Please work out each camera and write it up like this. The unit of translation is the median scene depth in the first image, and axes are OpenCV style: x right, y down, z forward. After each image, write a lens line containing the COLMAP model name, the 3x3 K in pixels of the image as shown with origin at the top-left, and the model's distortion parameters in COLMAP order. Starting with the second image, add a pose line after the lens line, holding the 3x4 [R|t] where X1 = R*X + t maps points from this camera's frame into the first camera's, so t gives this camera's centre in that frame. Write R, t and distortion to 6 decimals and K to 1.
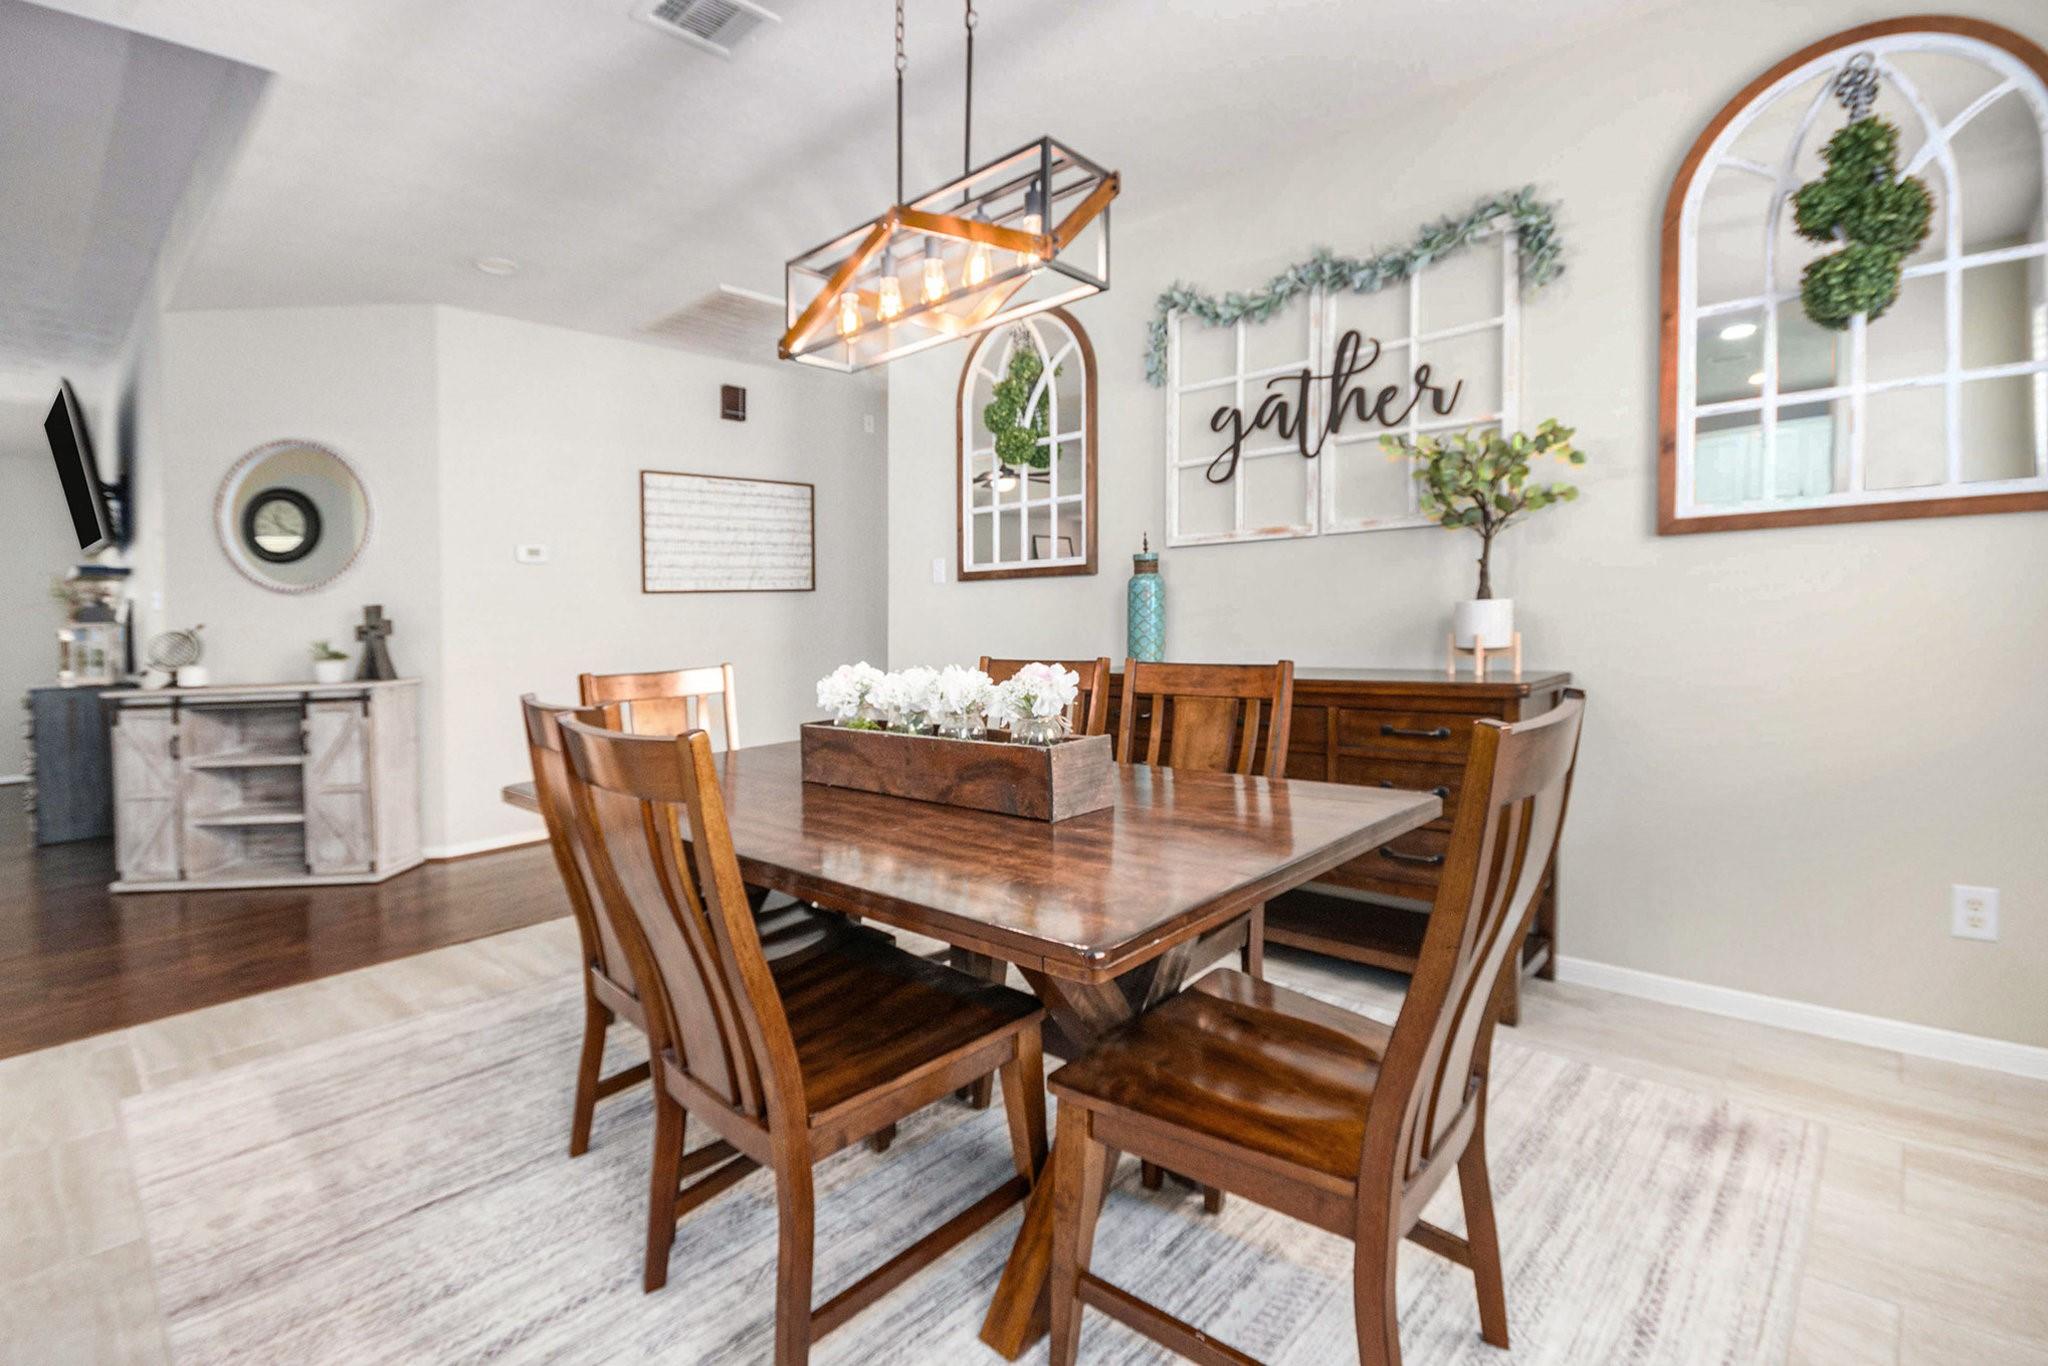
lens RADIAL K [[926.7, 0, 1000.3], [0, 926.7, 633.0], [0, 0, 1]] dist [0.009527, -0.000618]
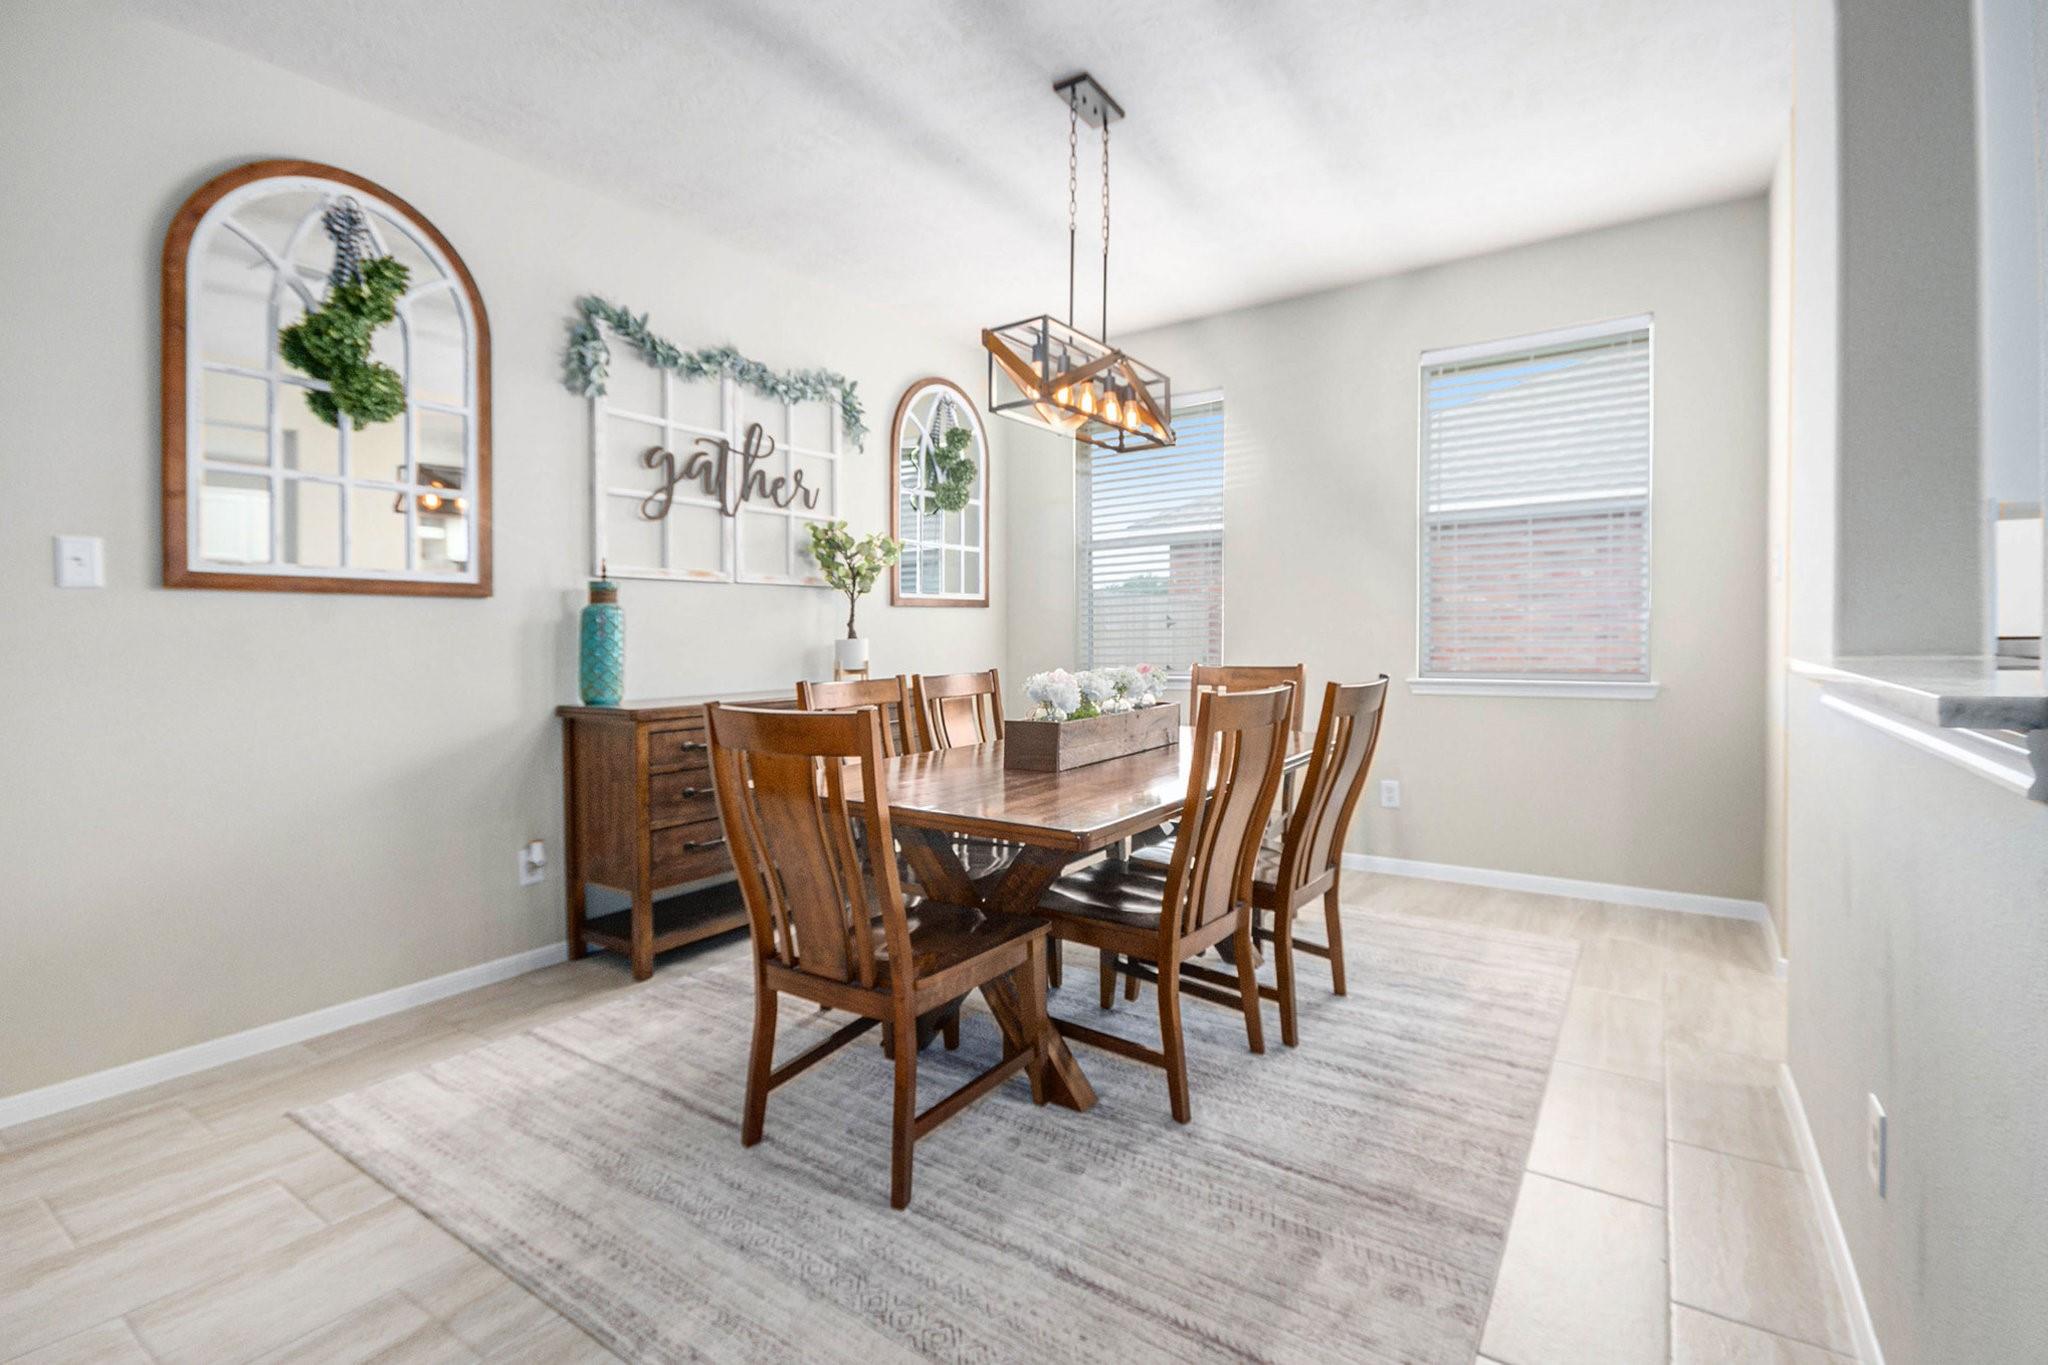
lens RADIAL K [[926.7, 0, 1034.7], [0, 926.7, 693.5], [0, 0, 1]] dist [0.009527, -0.000618]
pose [[-0.151931, -0.026343, 0.988040, -0.916974], [0.043201, 0.998512, 0.033266, 0.014952], [-0.987446, 0.047739, -0.150567, 0.817203]]
